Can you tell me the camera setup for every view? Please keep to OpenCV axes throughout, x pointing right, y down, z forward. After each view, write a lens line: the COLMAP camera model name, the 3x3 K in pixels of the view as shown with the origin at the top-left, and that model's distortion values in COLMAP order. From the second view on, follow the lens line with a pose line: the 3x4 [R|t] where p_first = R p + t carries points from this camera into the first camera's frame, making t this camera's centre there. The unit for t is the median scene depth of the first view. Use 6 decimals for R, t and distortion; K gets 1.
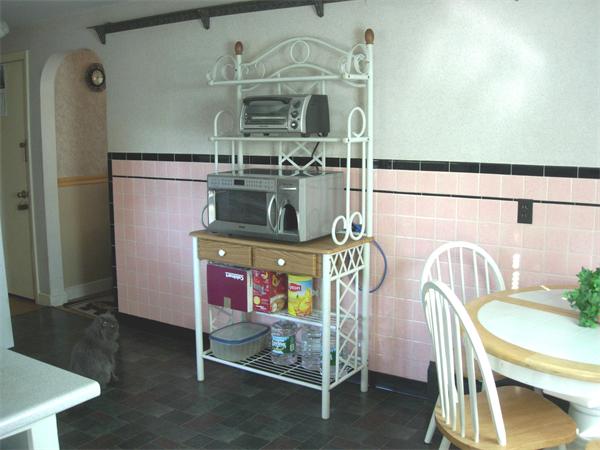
lens RADIAL K [[659.0, 0, 300.0], [0, 659.0, 225.0], [0, 0, 1]] dist [-0.185105, 0.044722]
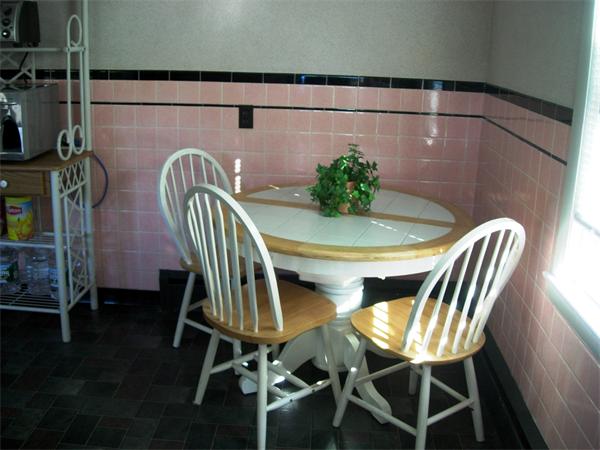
lens RADIAL K [[659.0, 0, 300.0], [0, 659.0, 225.0], [0, 0, 1]] dist [-0.185105, 0.044722]
pose [[0.858487, -0.109208, 0.501073, -0.120362], [0.043068, 0.988964, 0.141755, 0.005311], [-0.511024, -0.100114, 0.853716, 0.022136]]
